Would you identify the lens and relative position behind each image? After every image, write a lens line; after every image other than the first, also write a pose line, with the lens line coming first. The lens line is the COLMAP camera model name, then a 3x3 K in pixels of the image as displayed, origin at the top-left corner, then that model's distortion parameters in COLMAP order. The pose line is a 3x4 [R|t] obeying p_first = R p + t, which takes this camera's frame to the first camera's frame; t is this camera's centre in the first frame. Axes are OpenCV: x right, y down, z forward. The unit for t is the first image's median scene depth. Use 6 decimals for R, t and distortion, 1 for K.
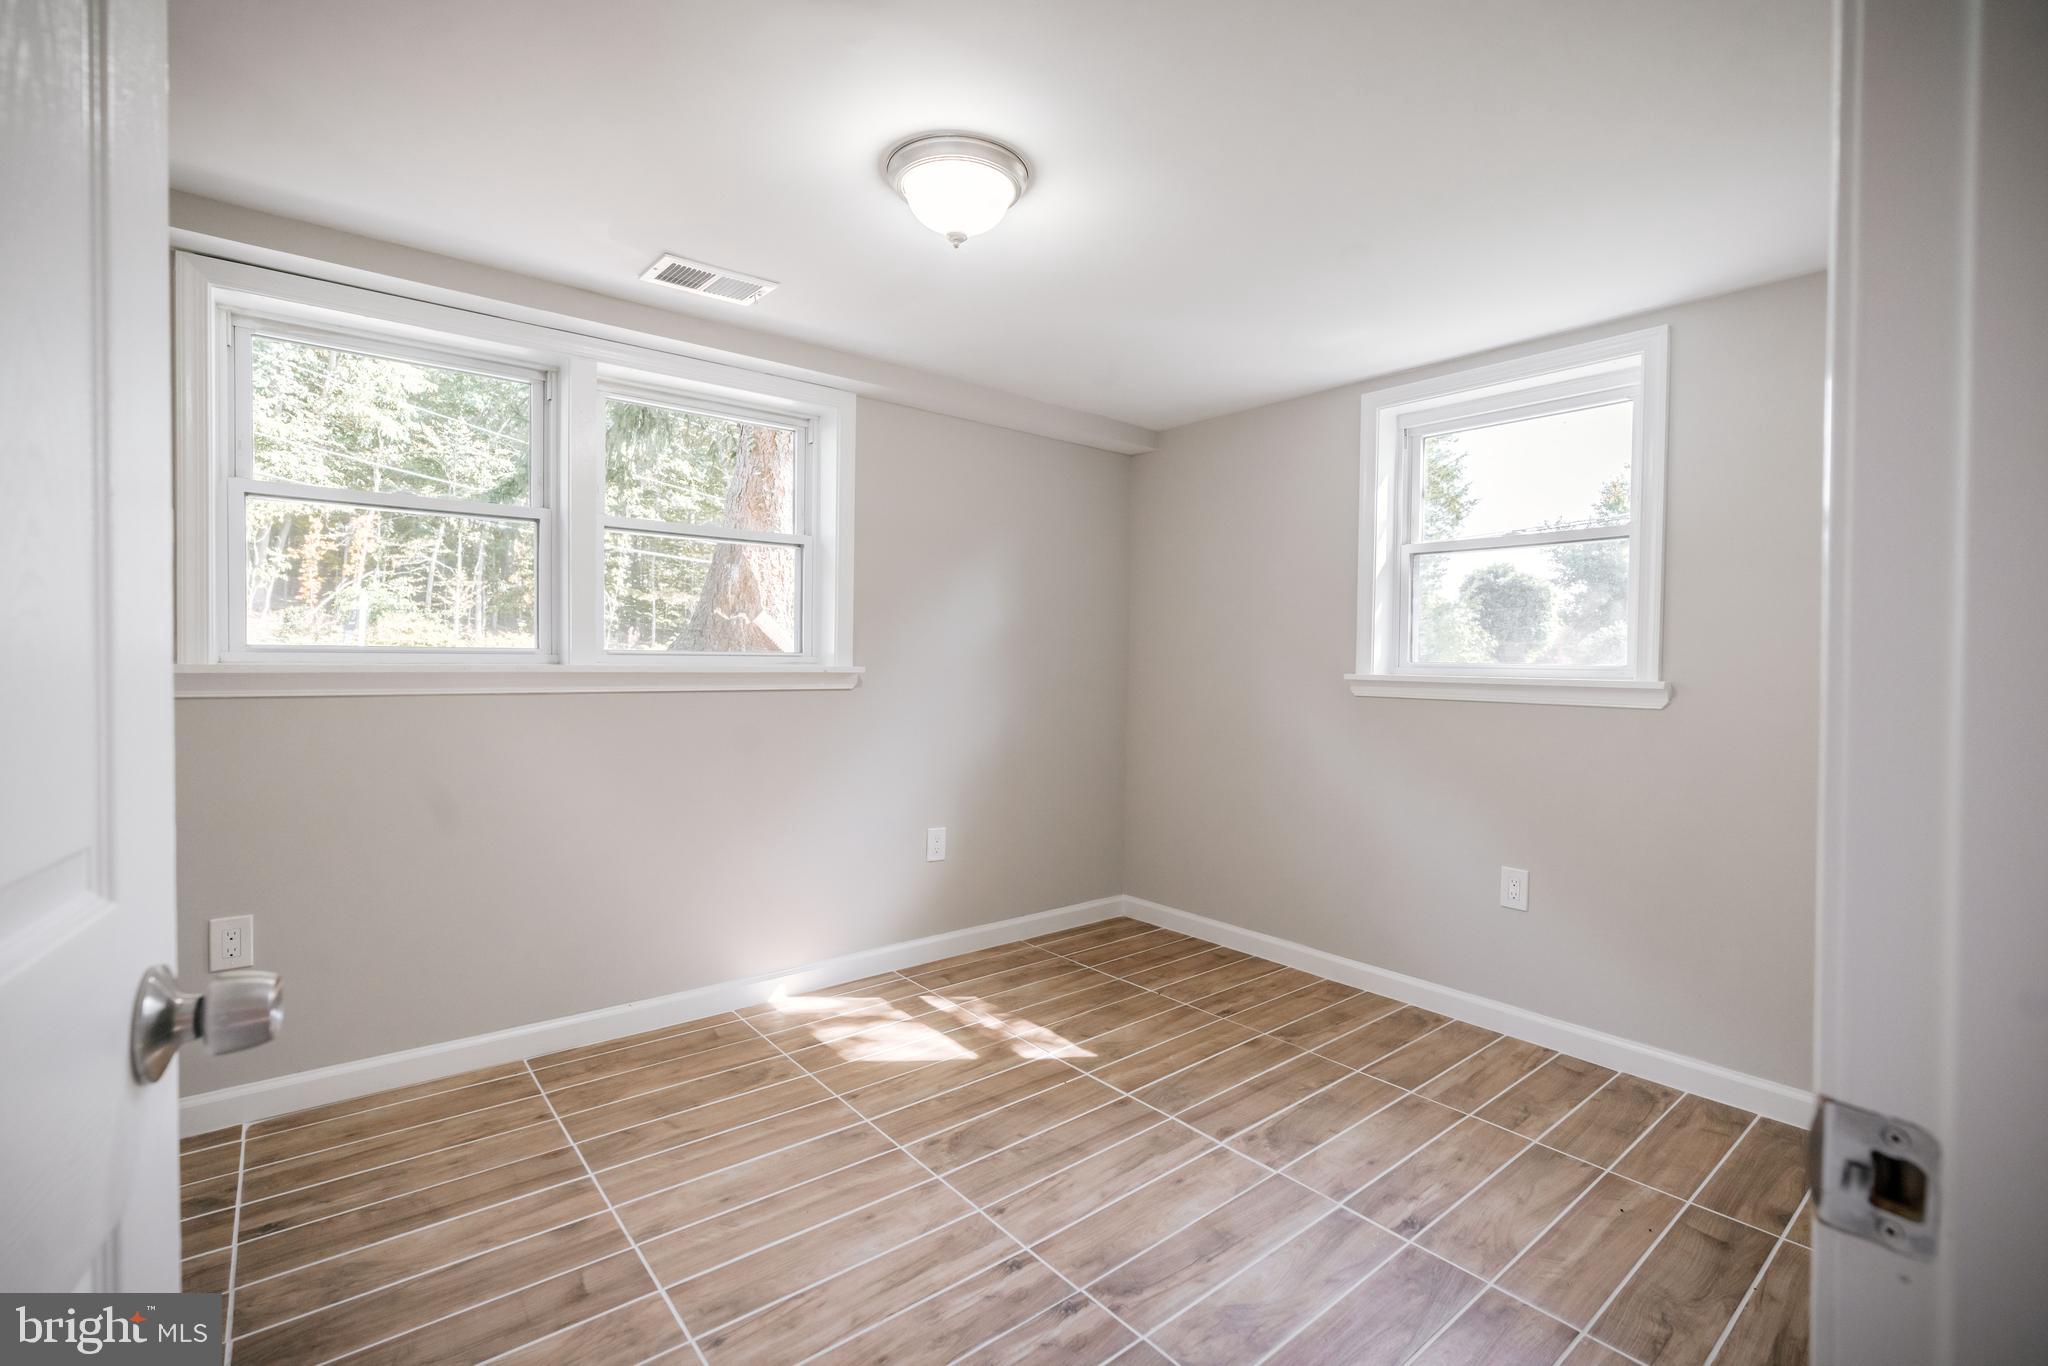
lens RADIAL K [[912.2, 0, 1014.5], [0, 912.2, 676.6], [0, 0, 1]] dist [-0.003696, 0.000777]
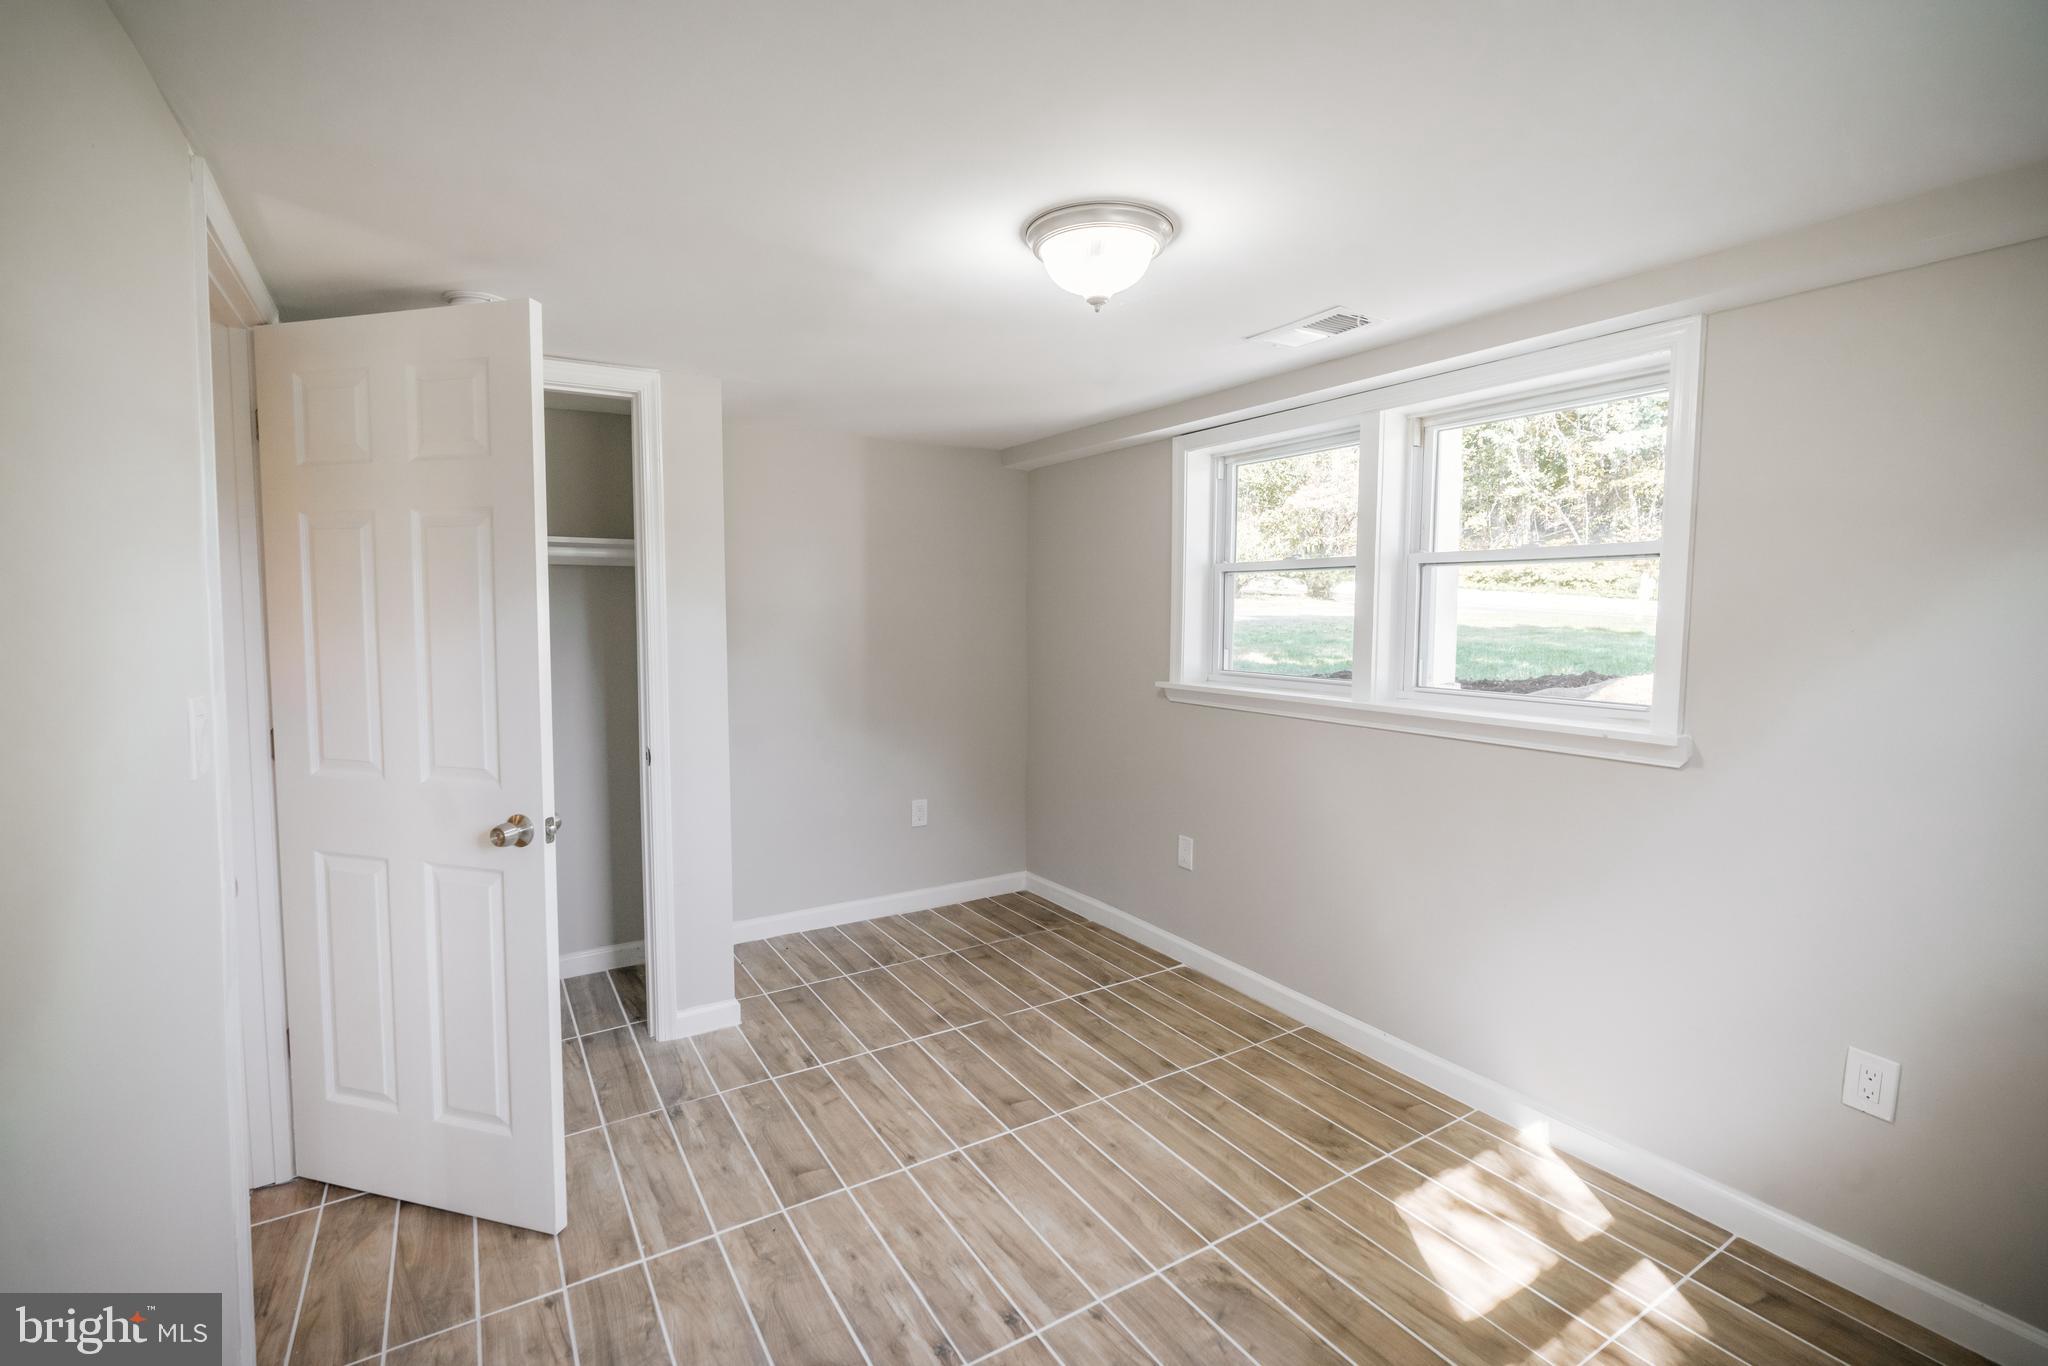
lens RADIAL K [[912.2, 0, 1014.5], [0, 912.2, 676.6], [0, 0, 1]] dist [-0.003696, 0.000777]
pose [[-0.131155, 0.058767, -0.989619, 0.796665], [-0.025082, 0.997725, 0.062572, -0.121935], [0.991045, 0.033029, -0.129383, 0.901318]]
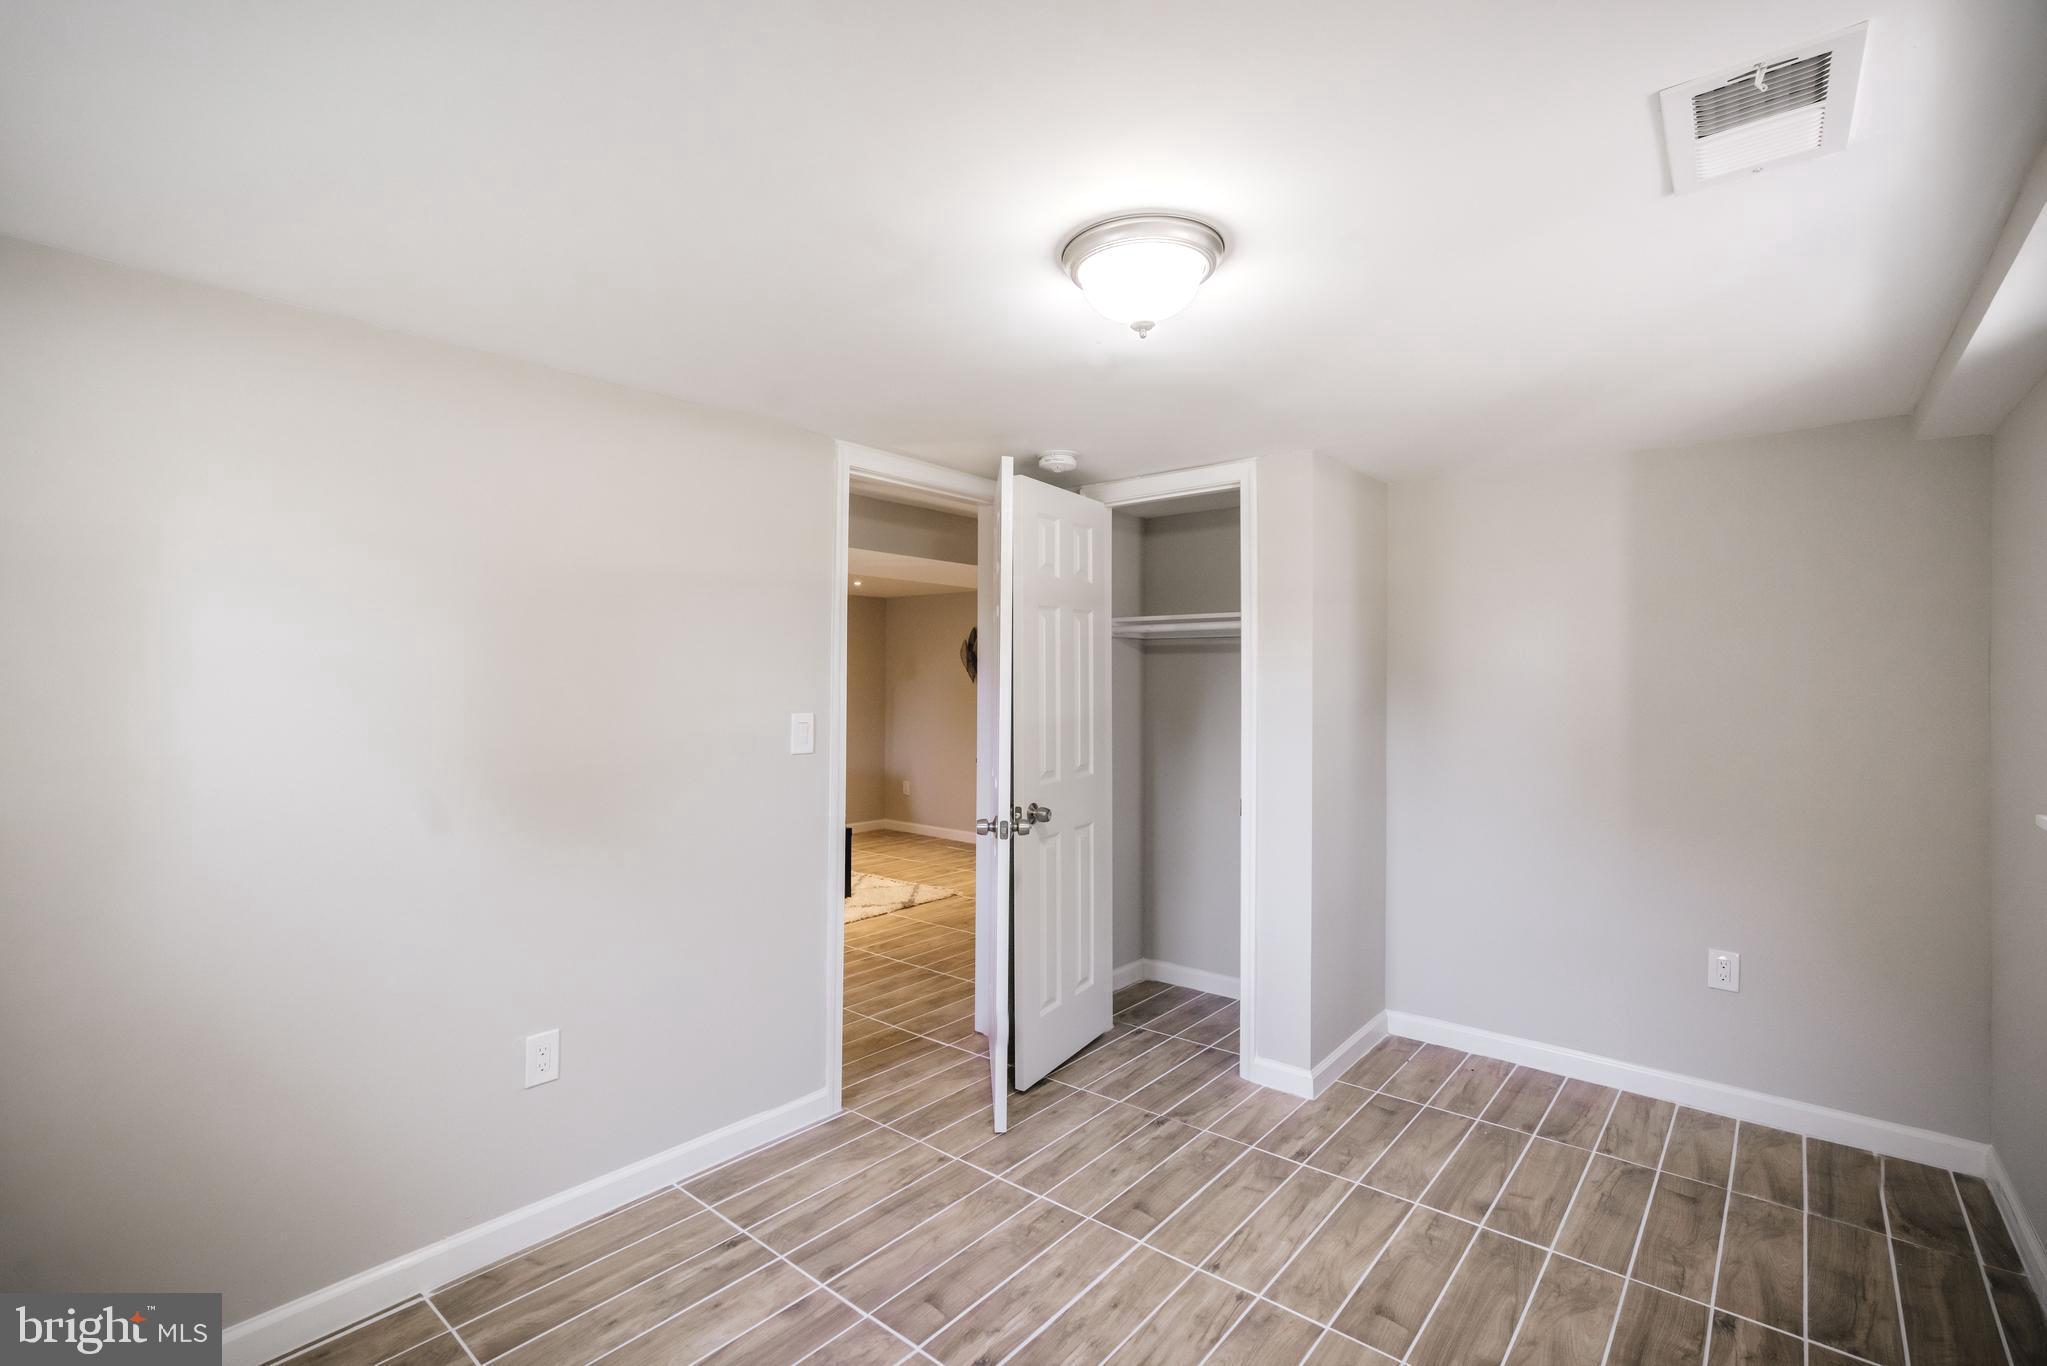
lens RADIAL K [[934.9, 0, 1020.8], [0, 934.9, 667.8], [0, 0, 1]] dist [-0.020484, 0.015284]
pose [[-0.982403, -0.020913, -0.185598, 0.182596], [-0.022371, 0.999733, 0.005765, -0.131767], [0.185428, 0.009816, -0.982609, 1.604733]]
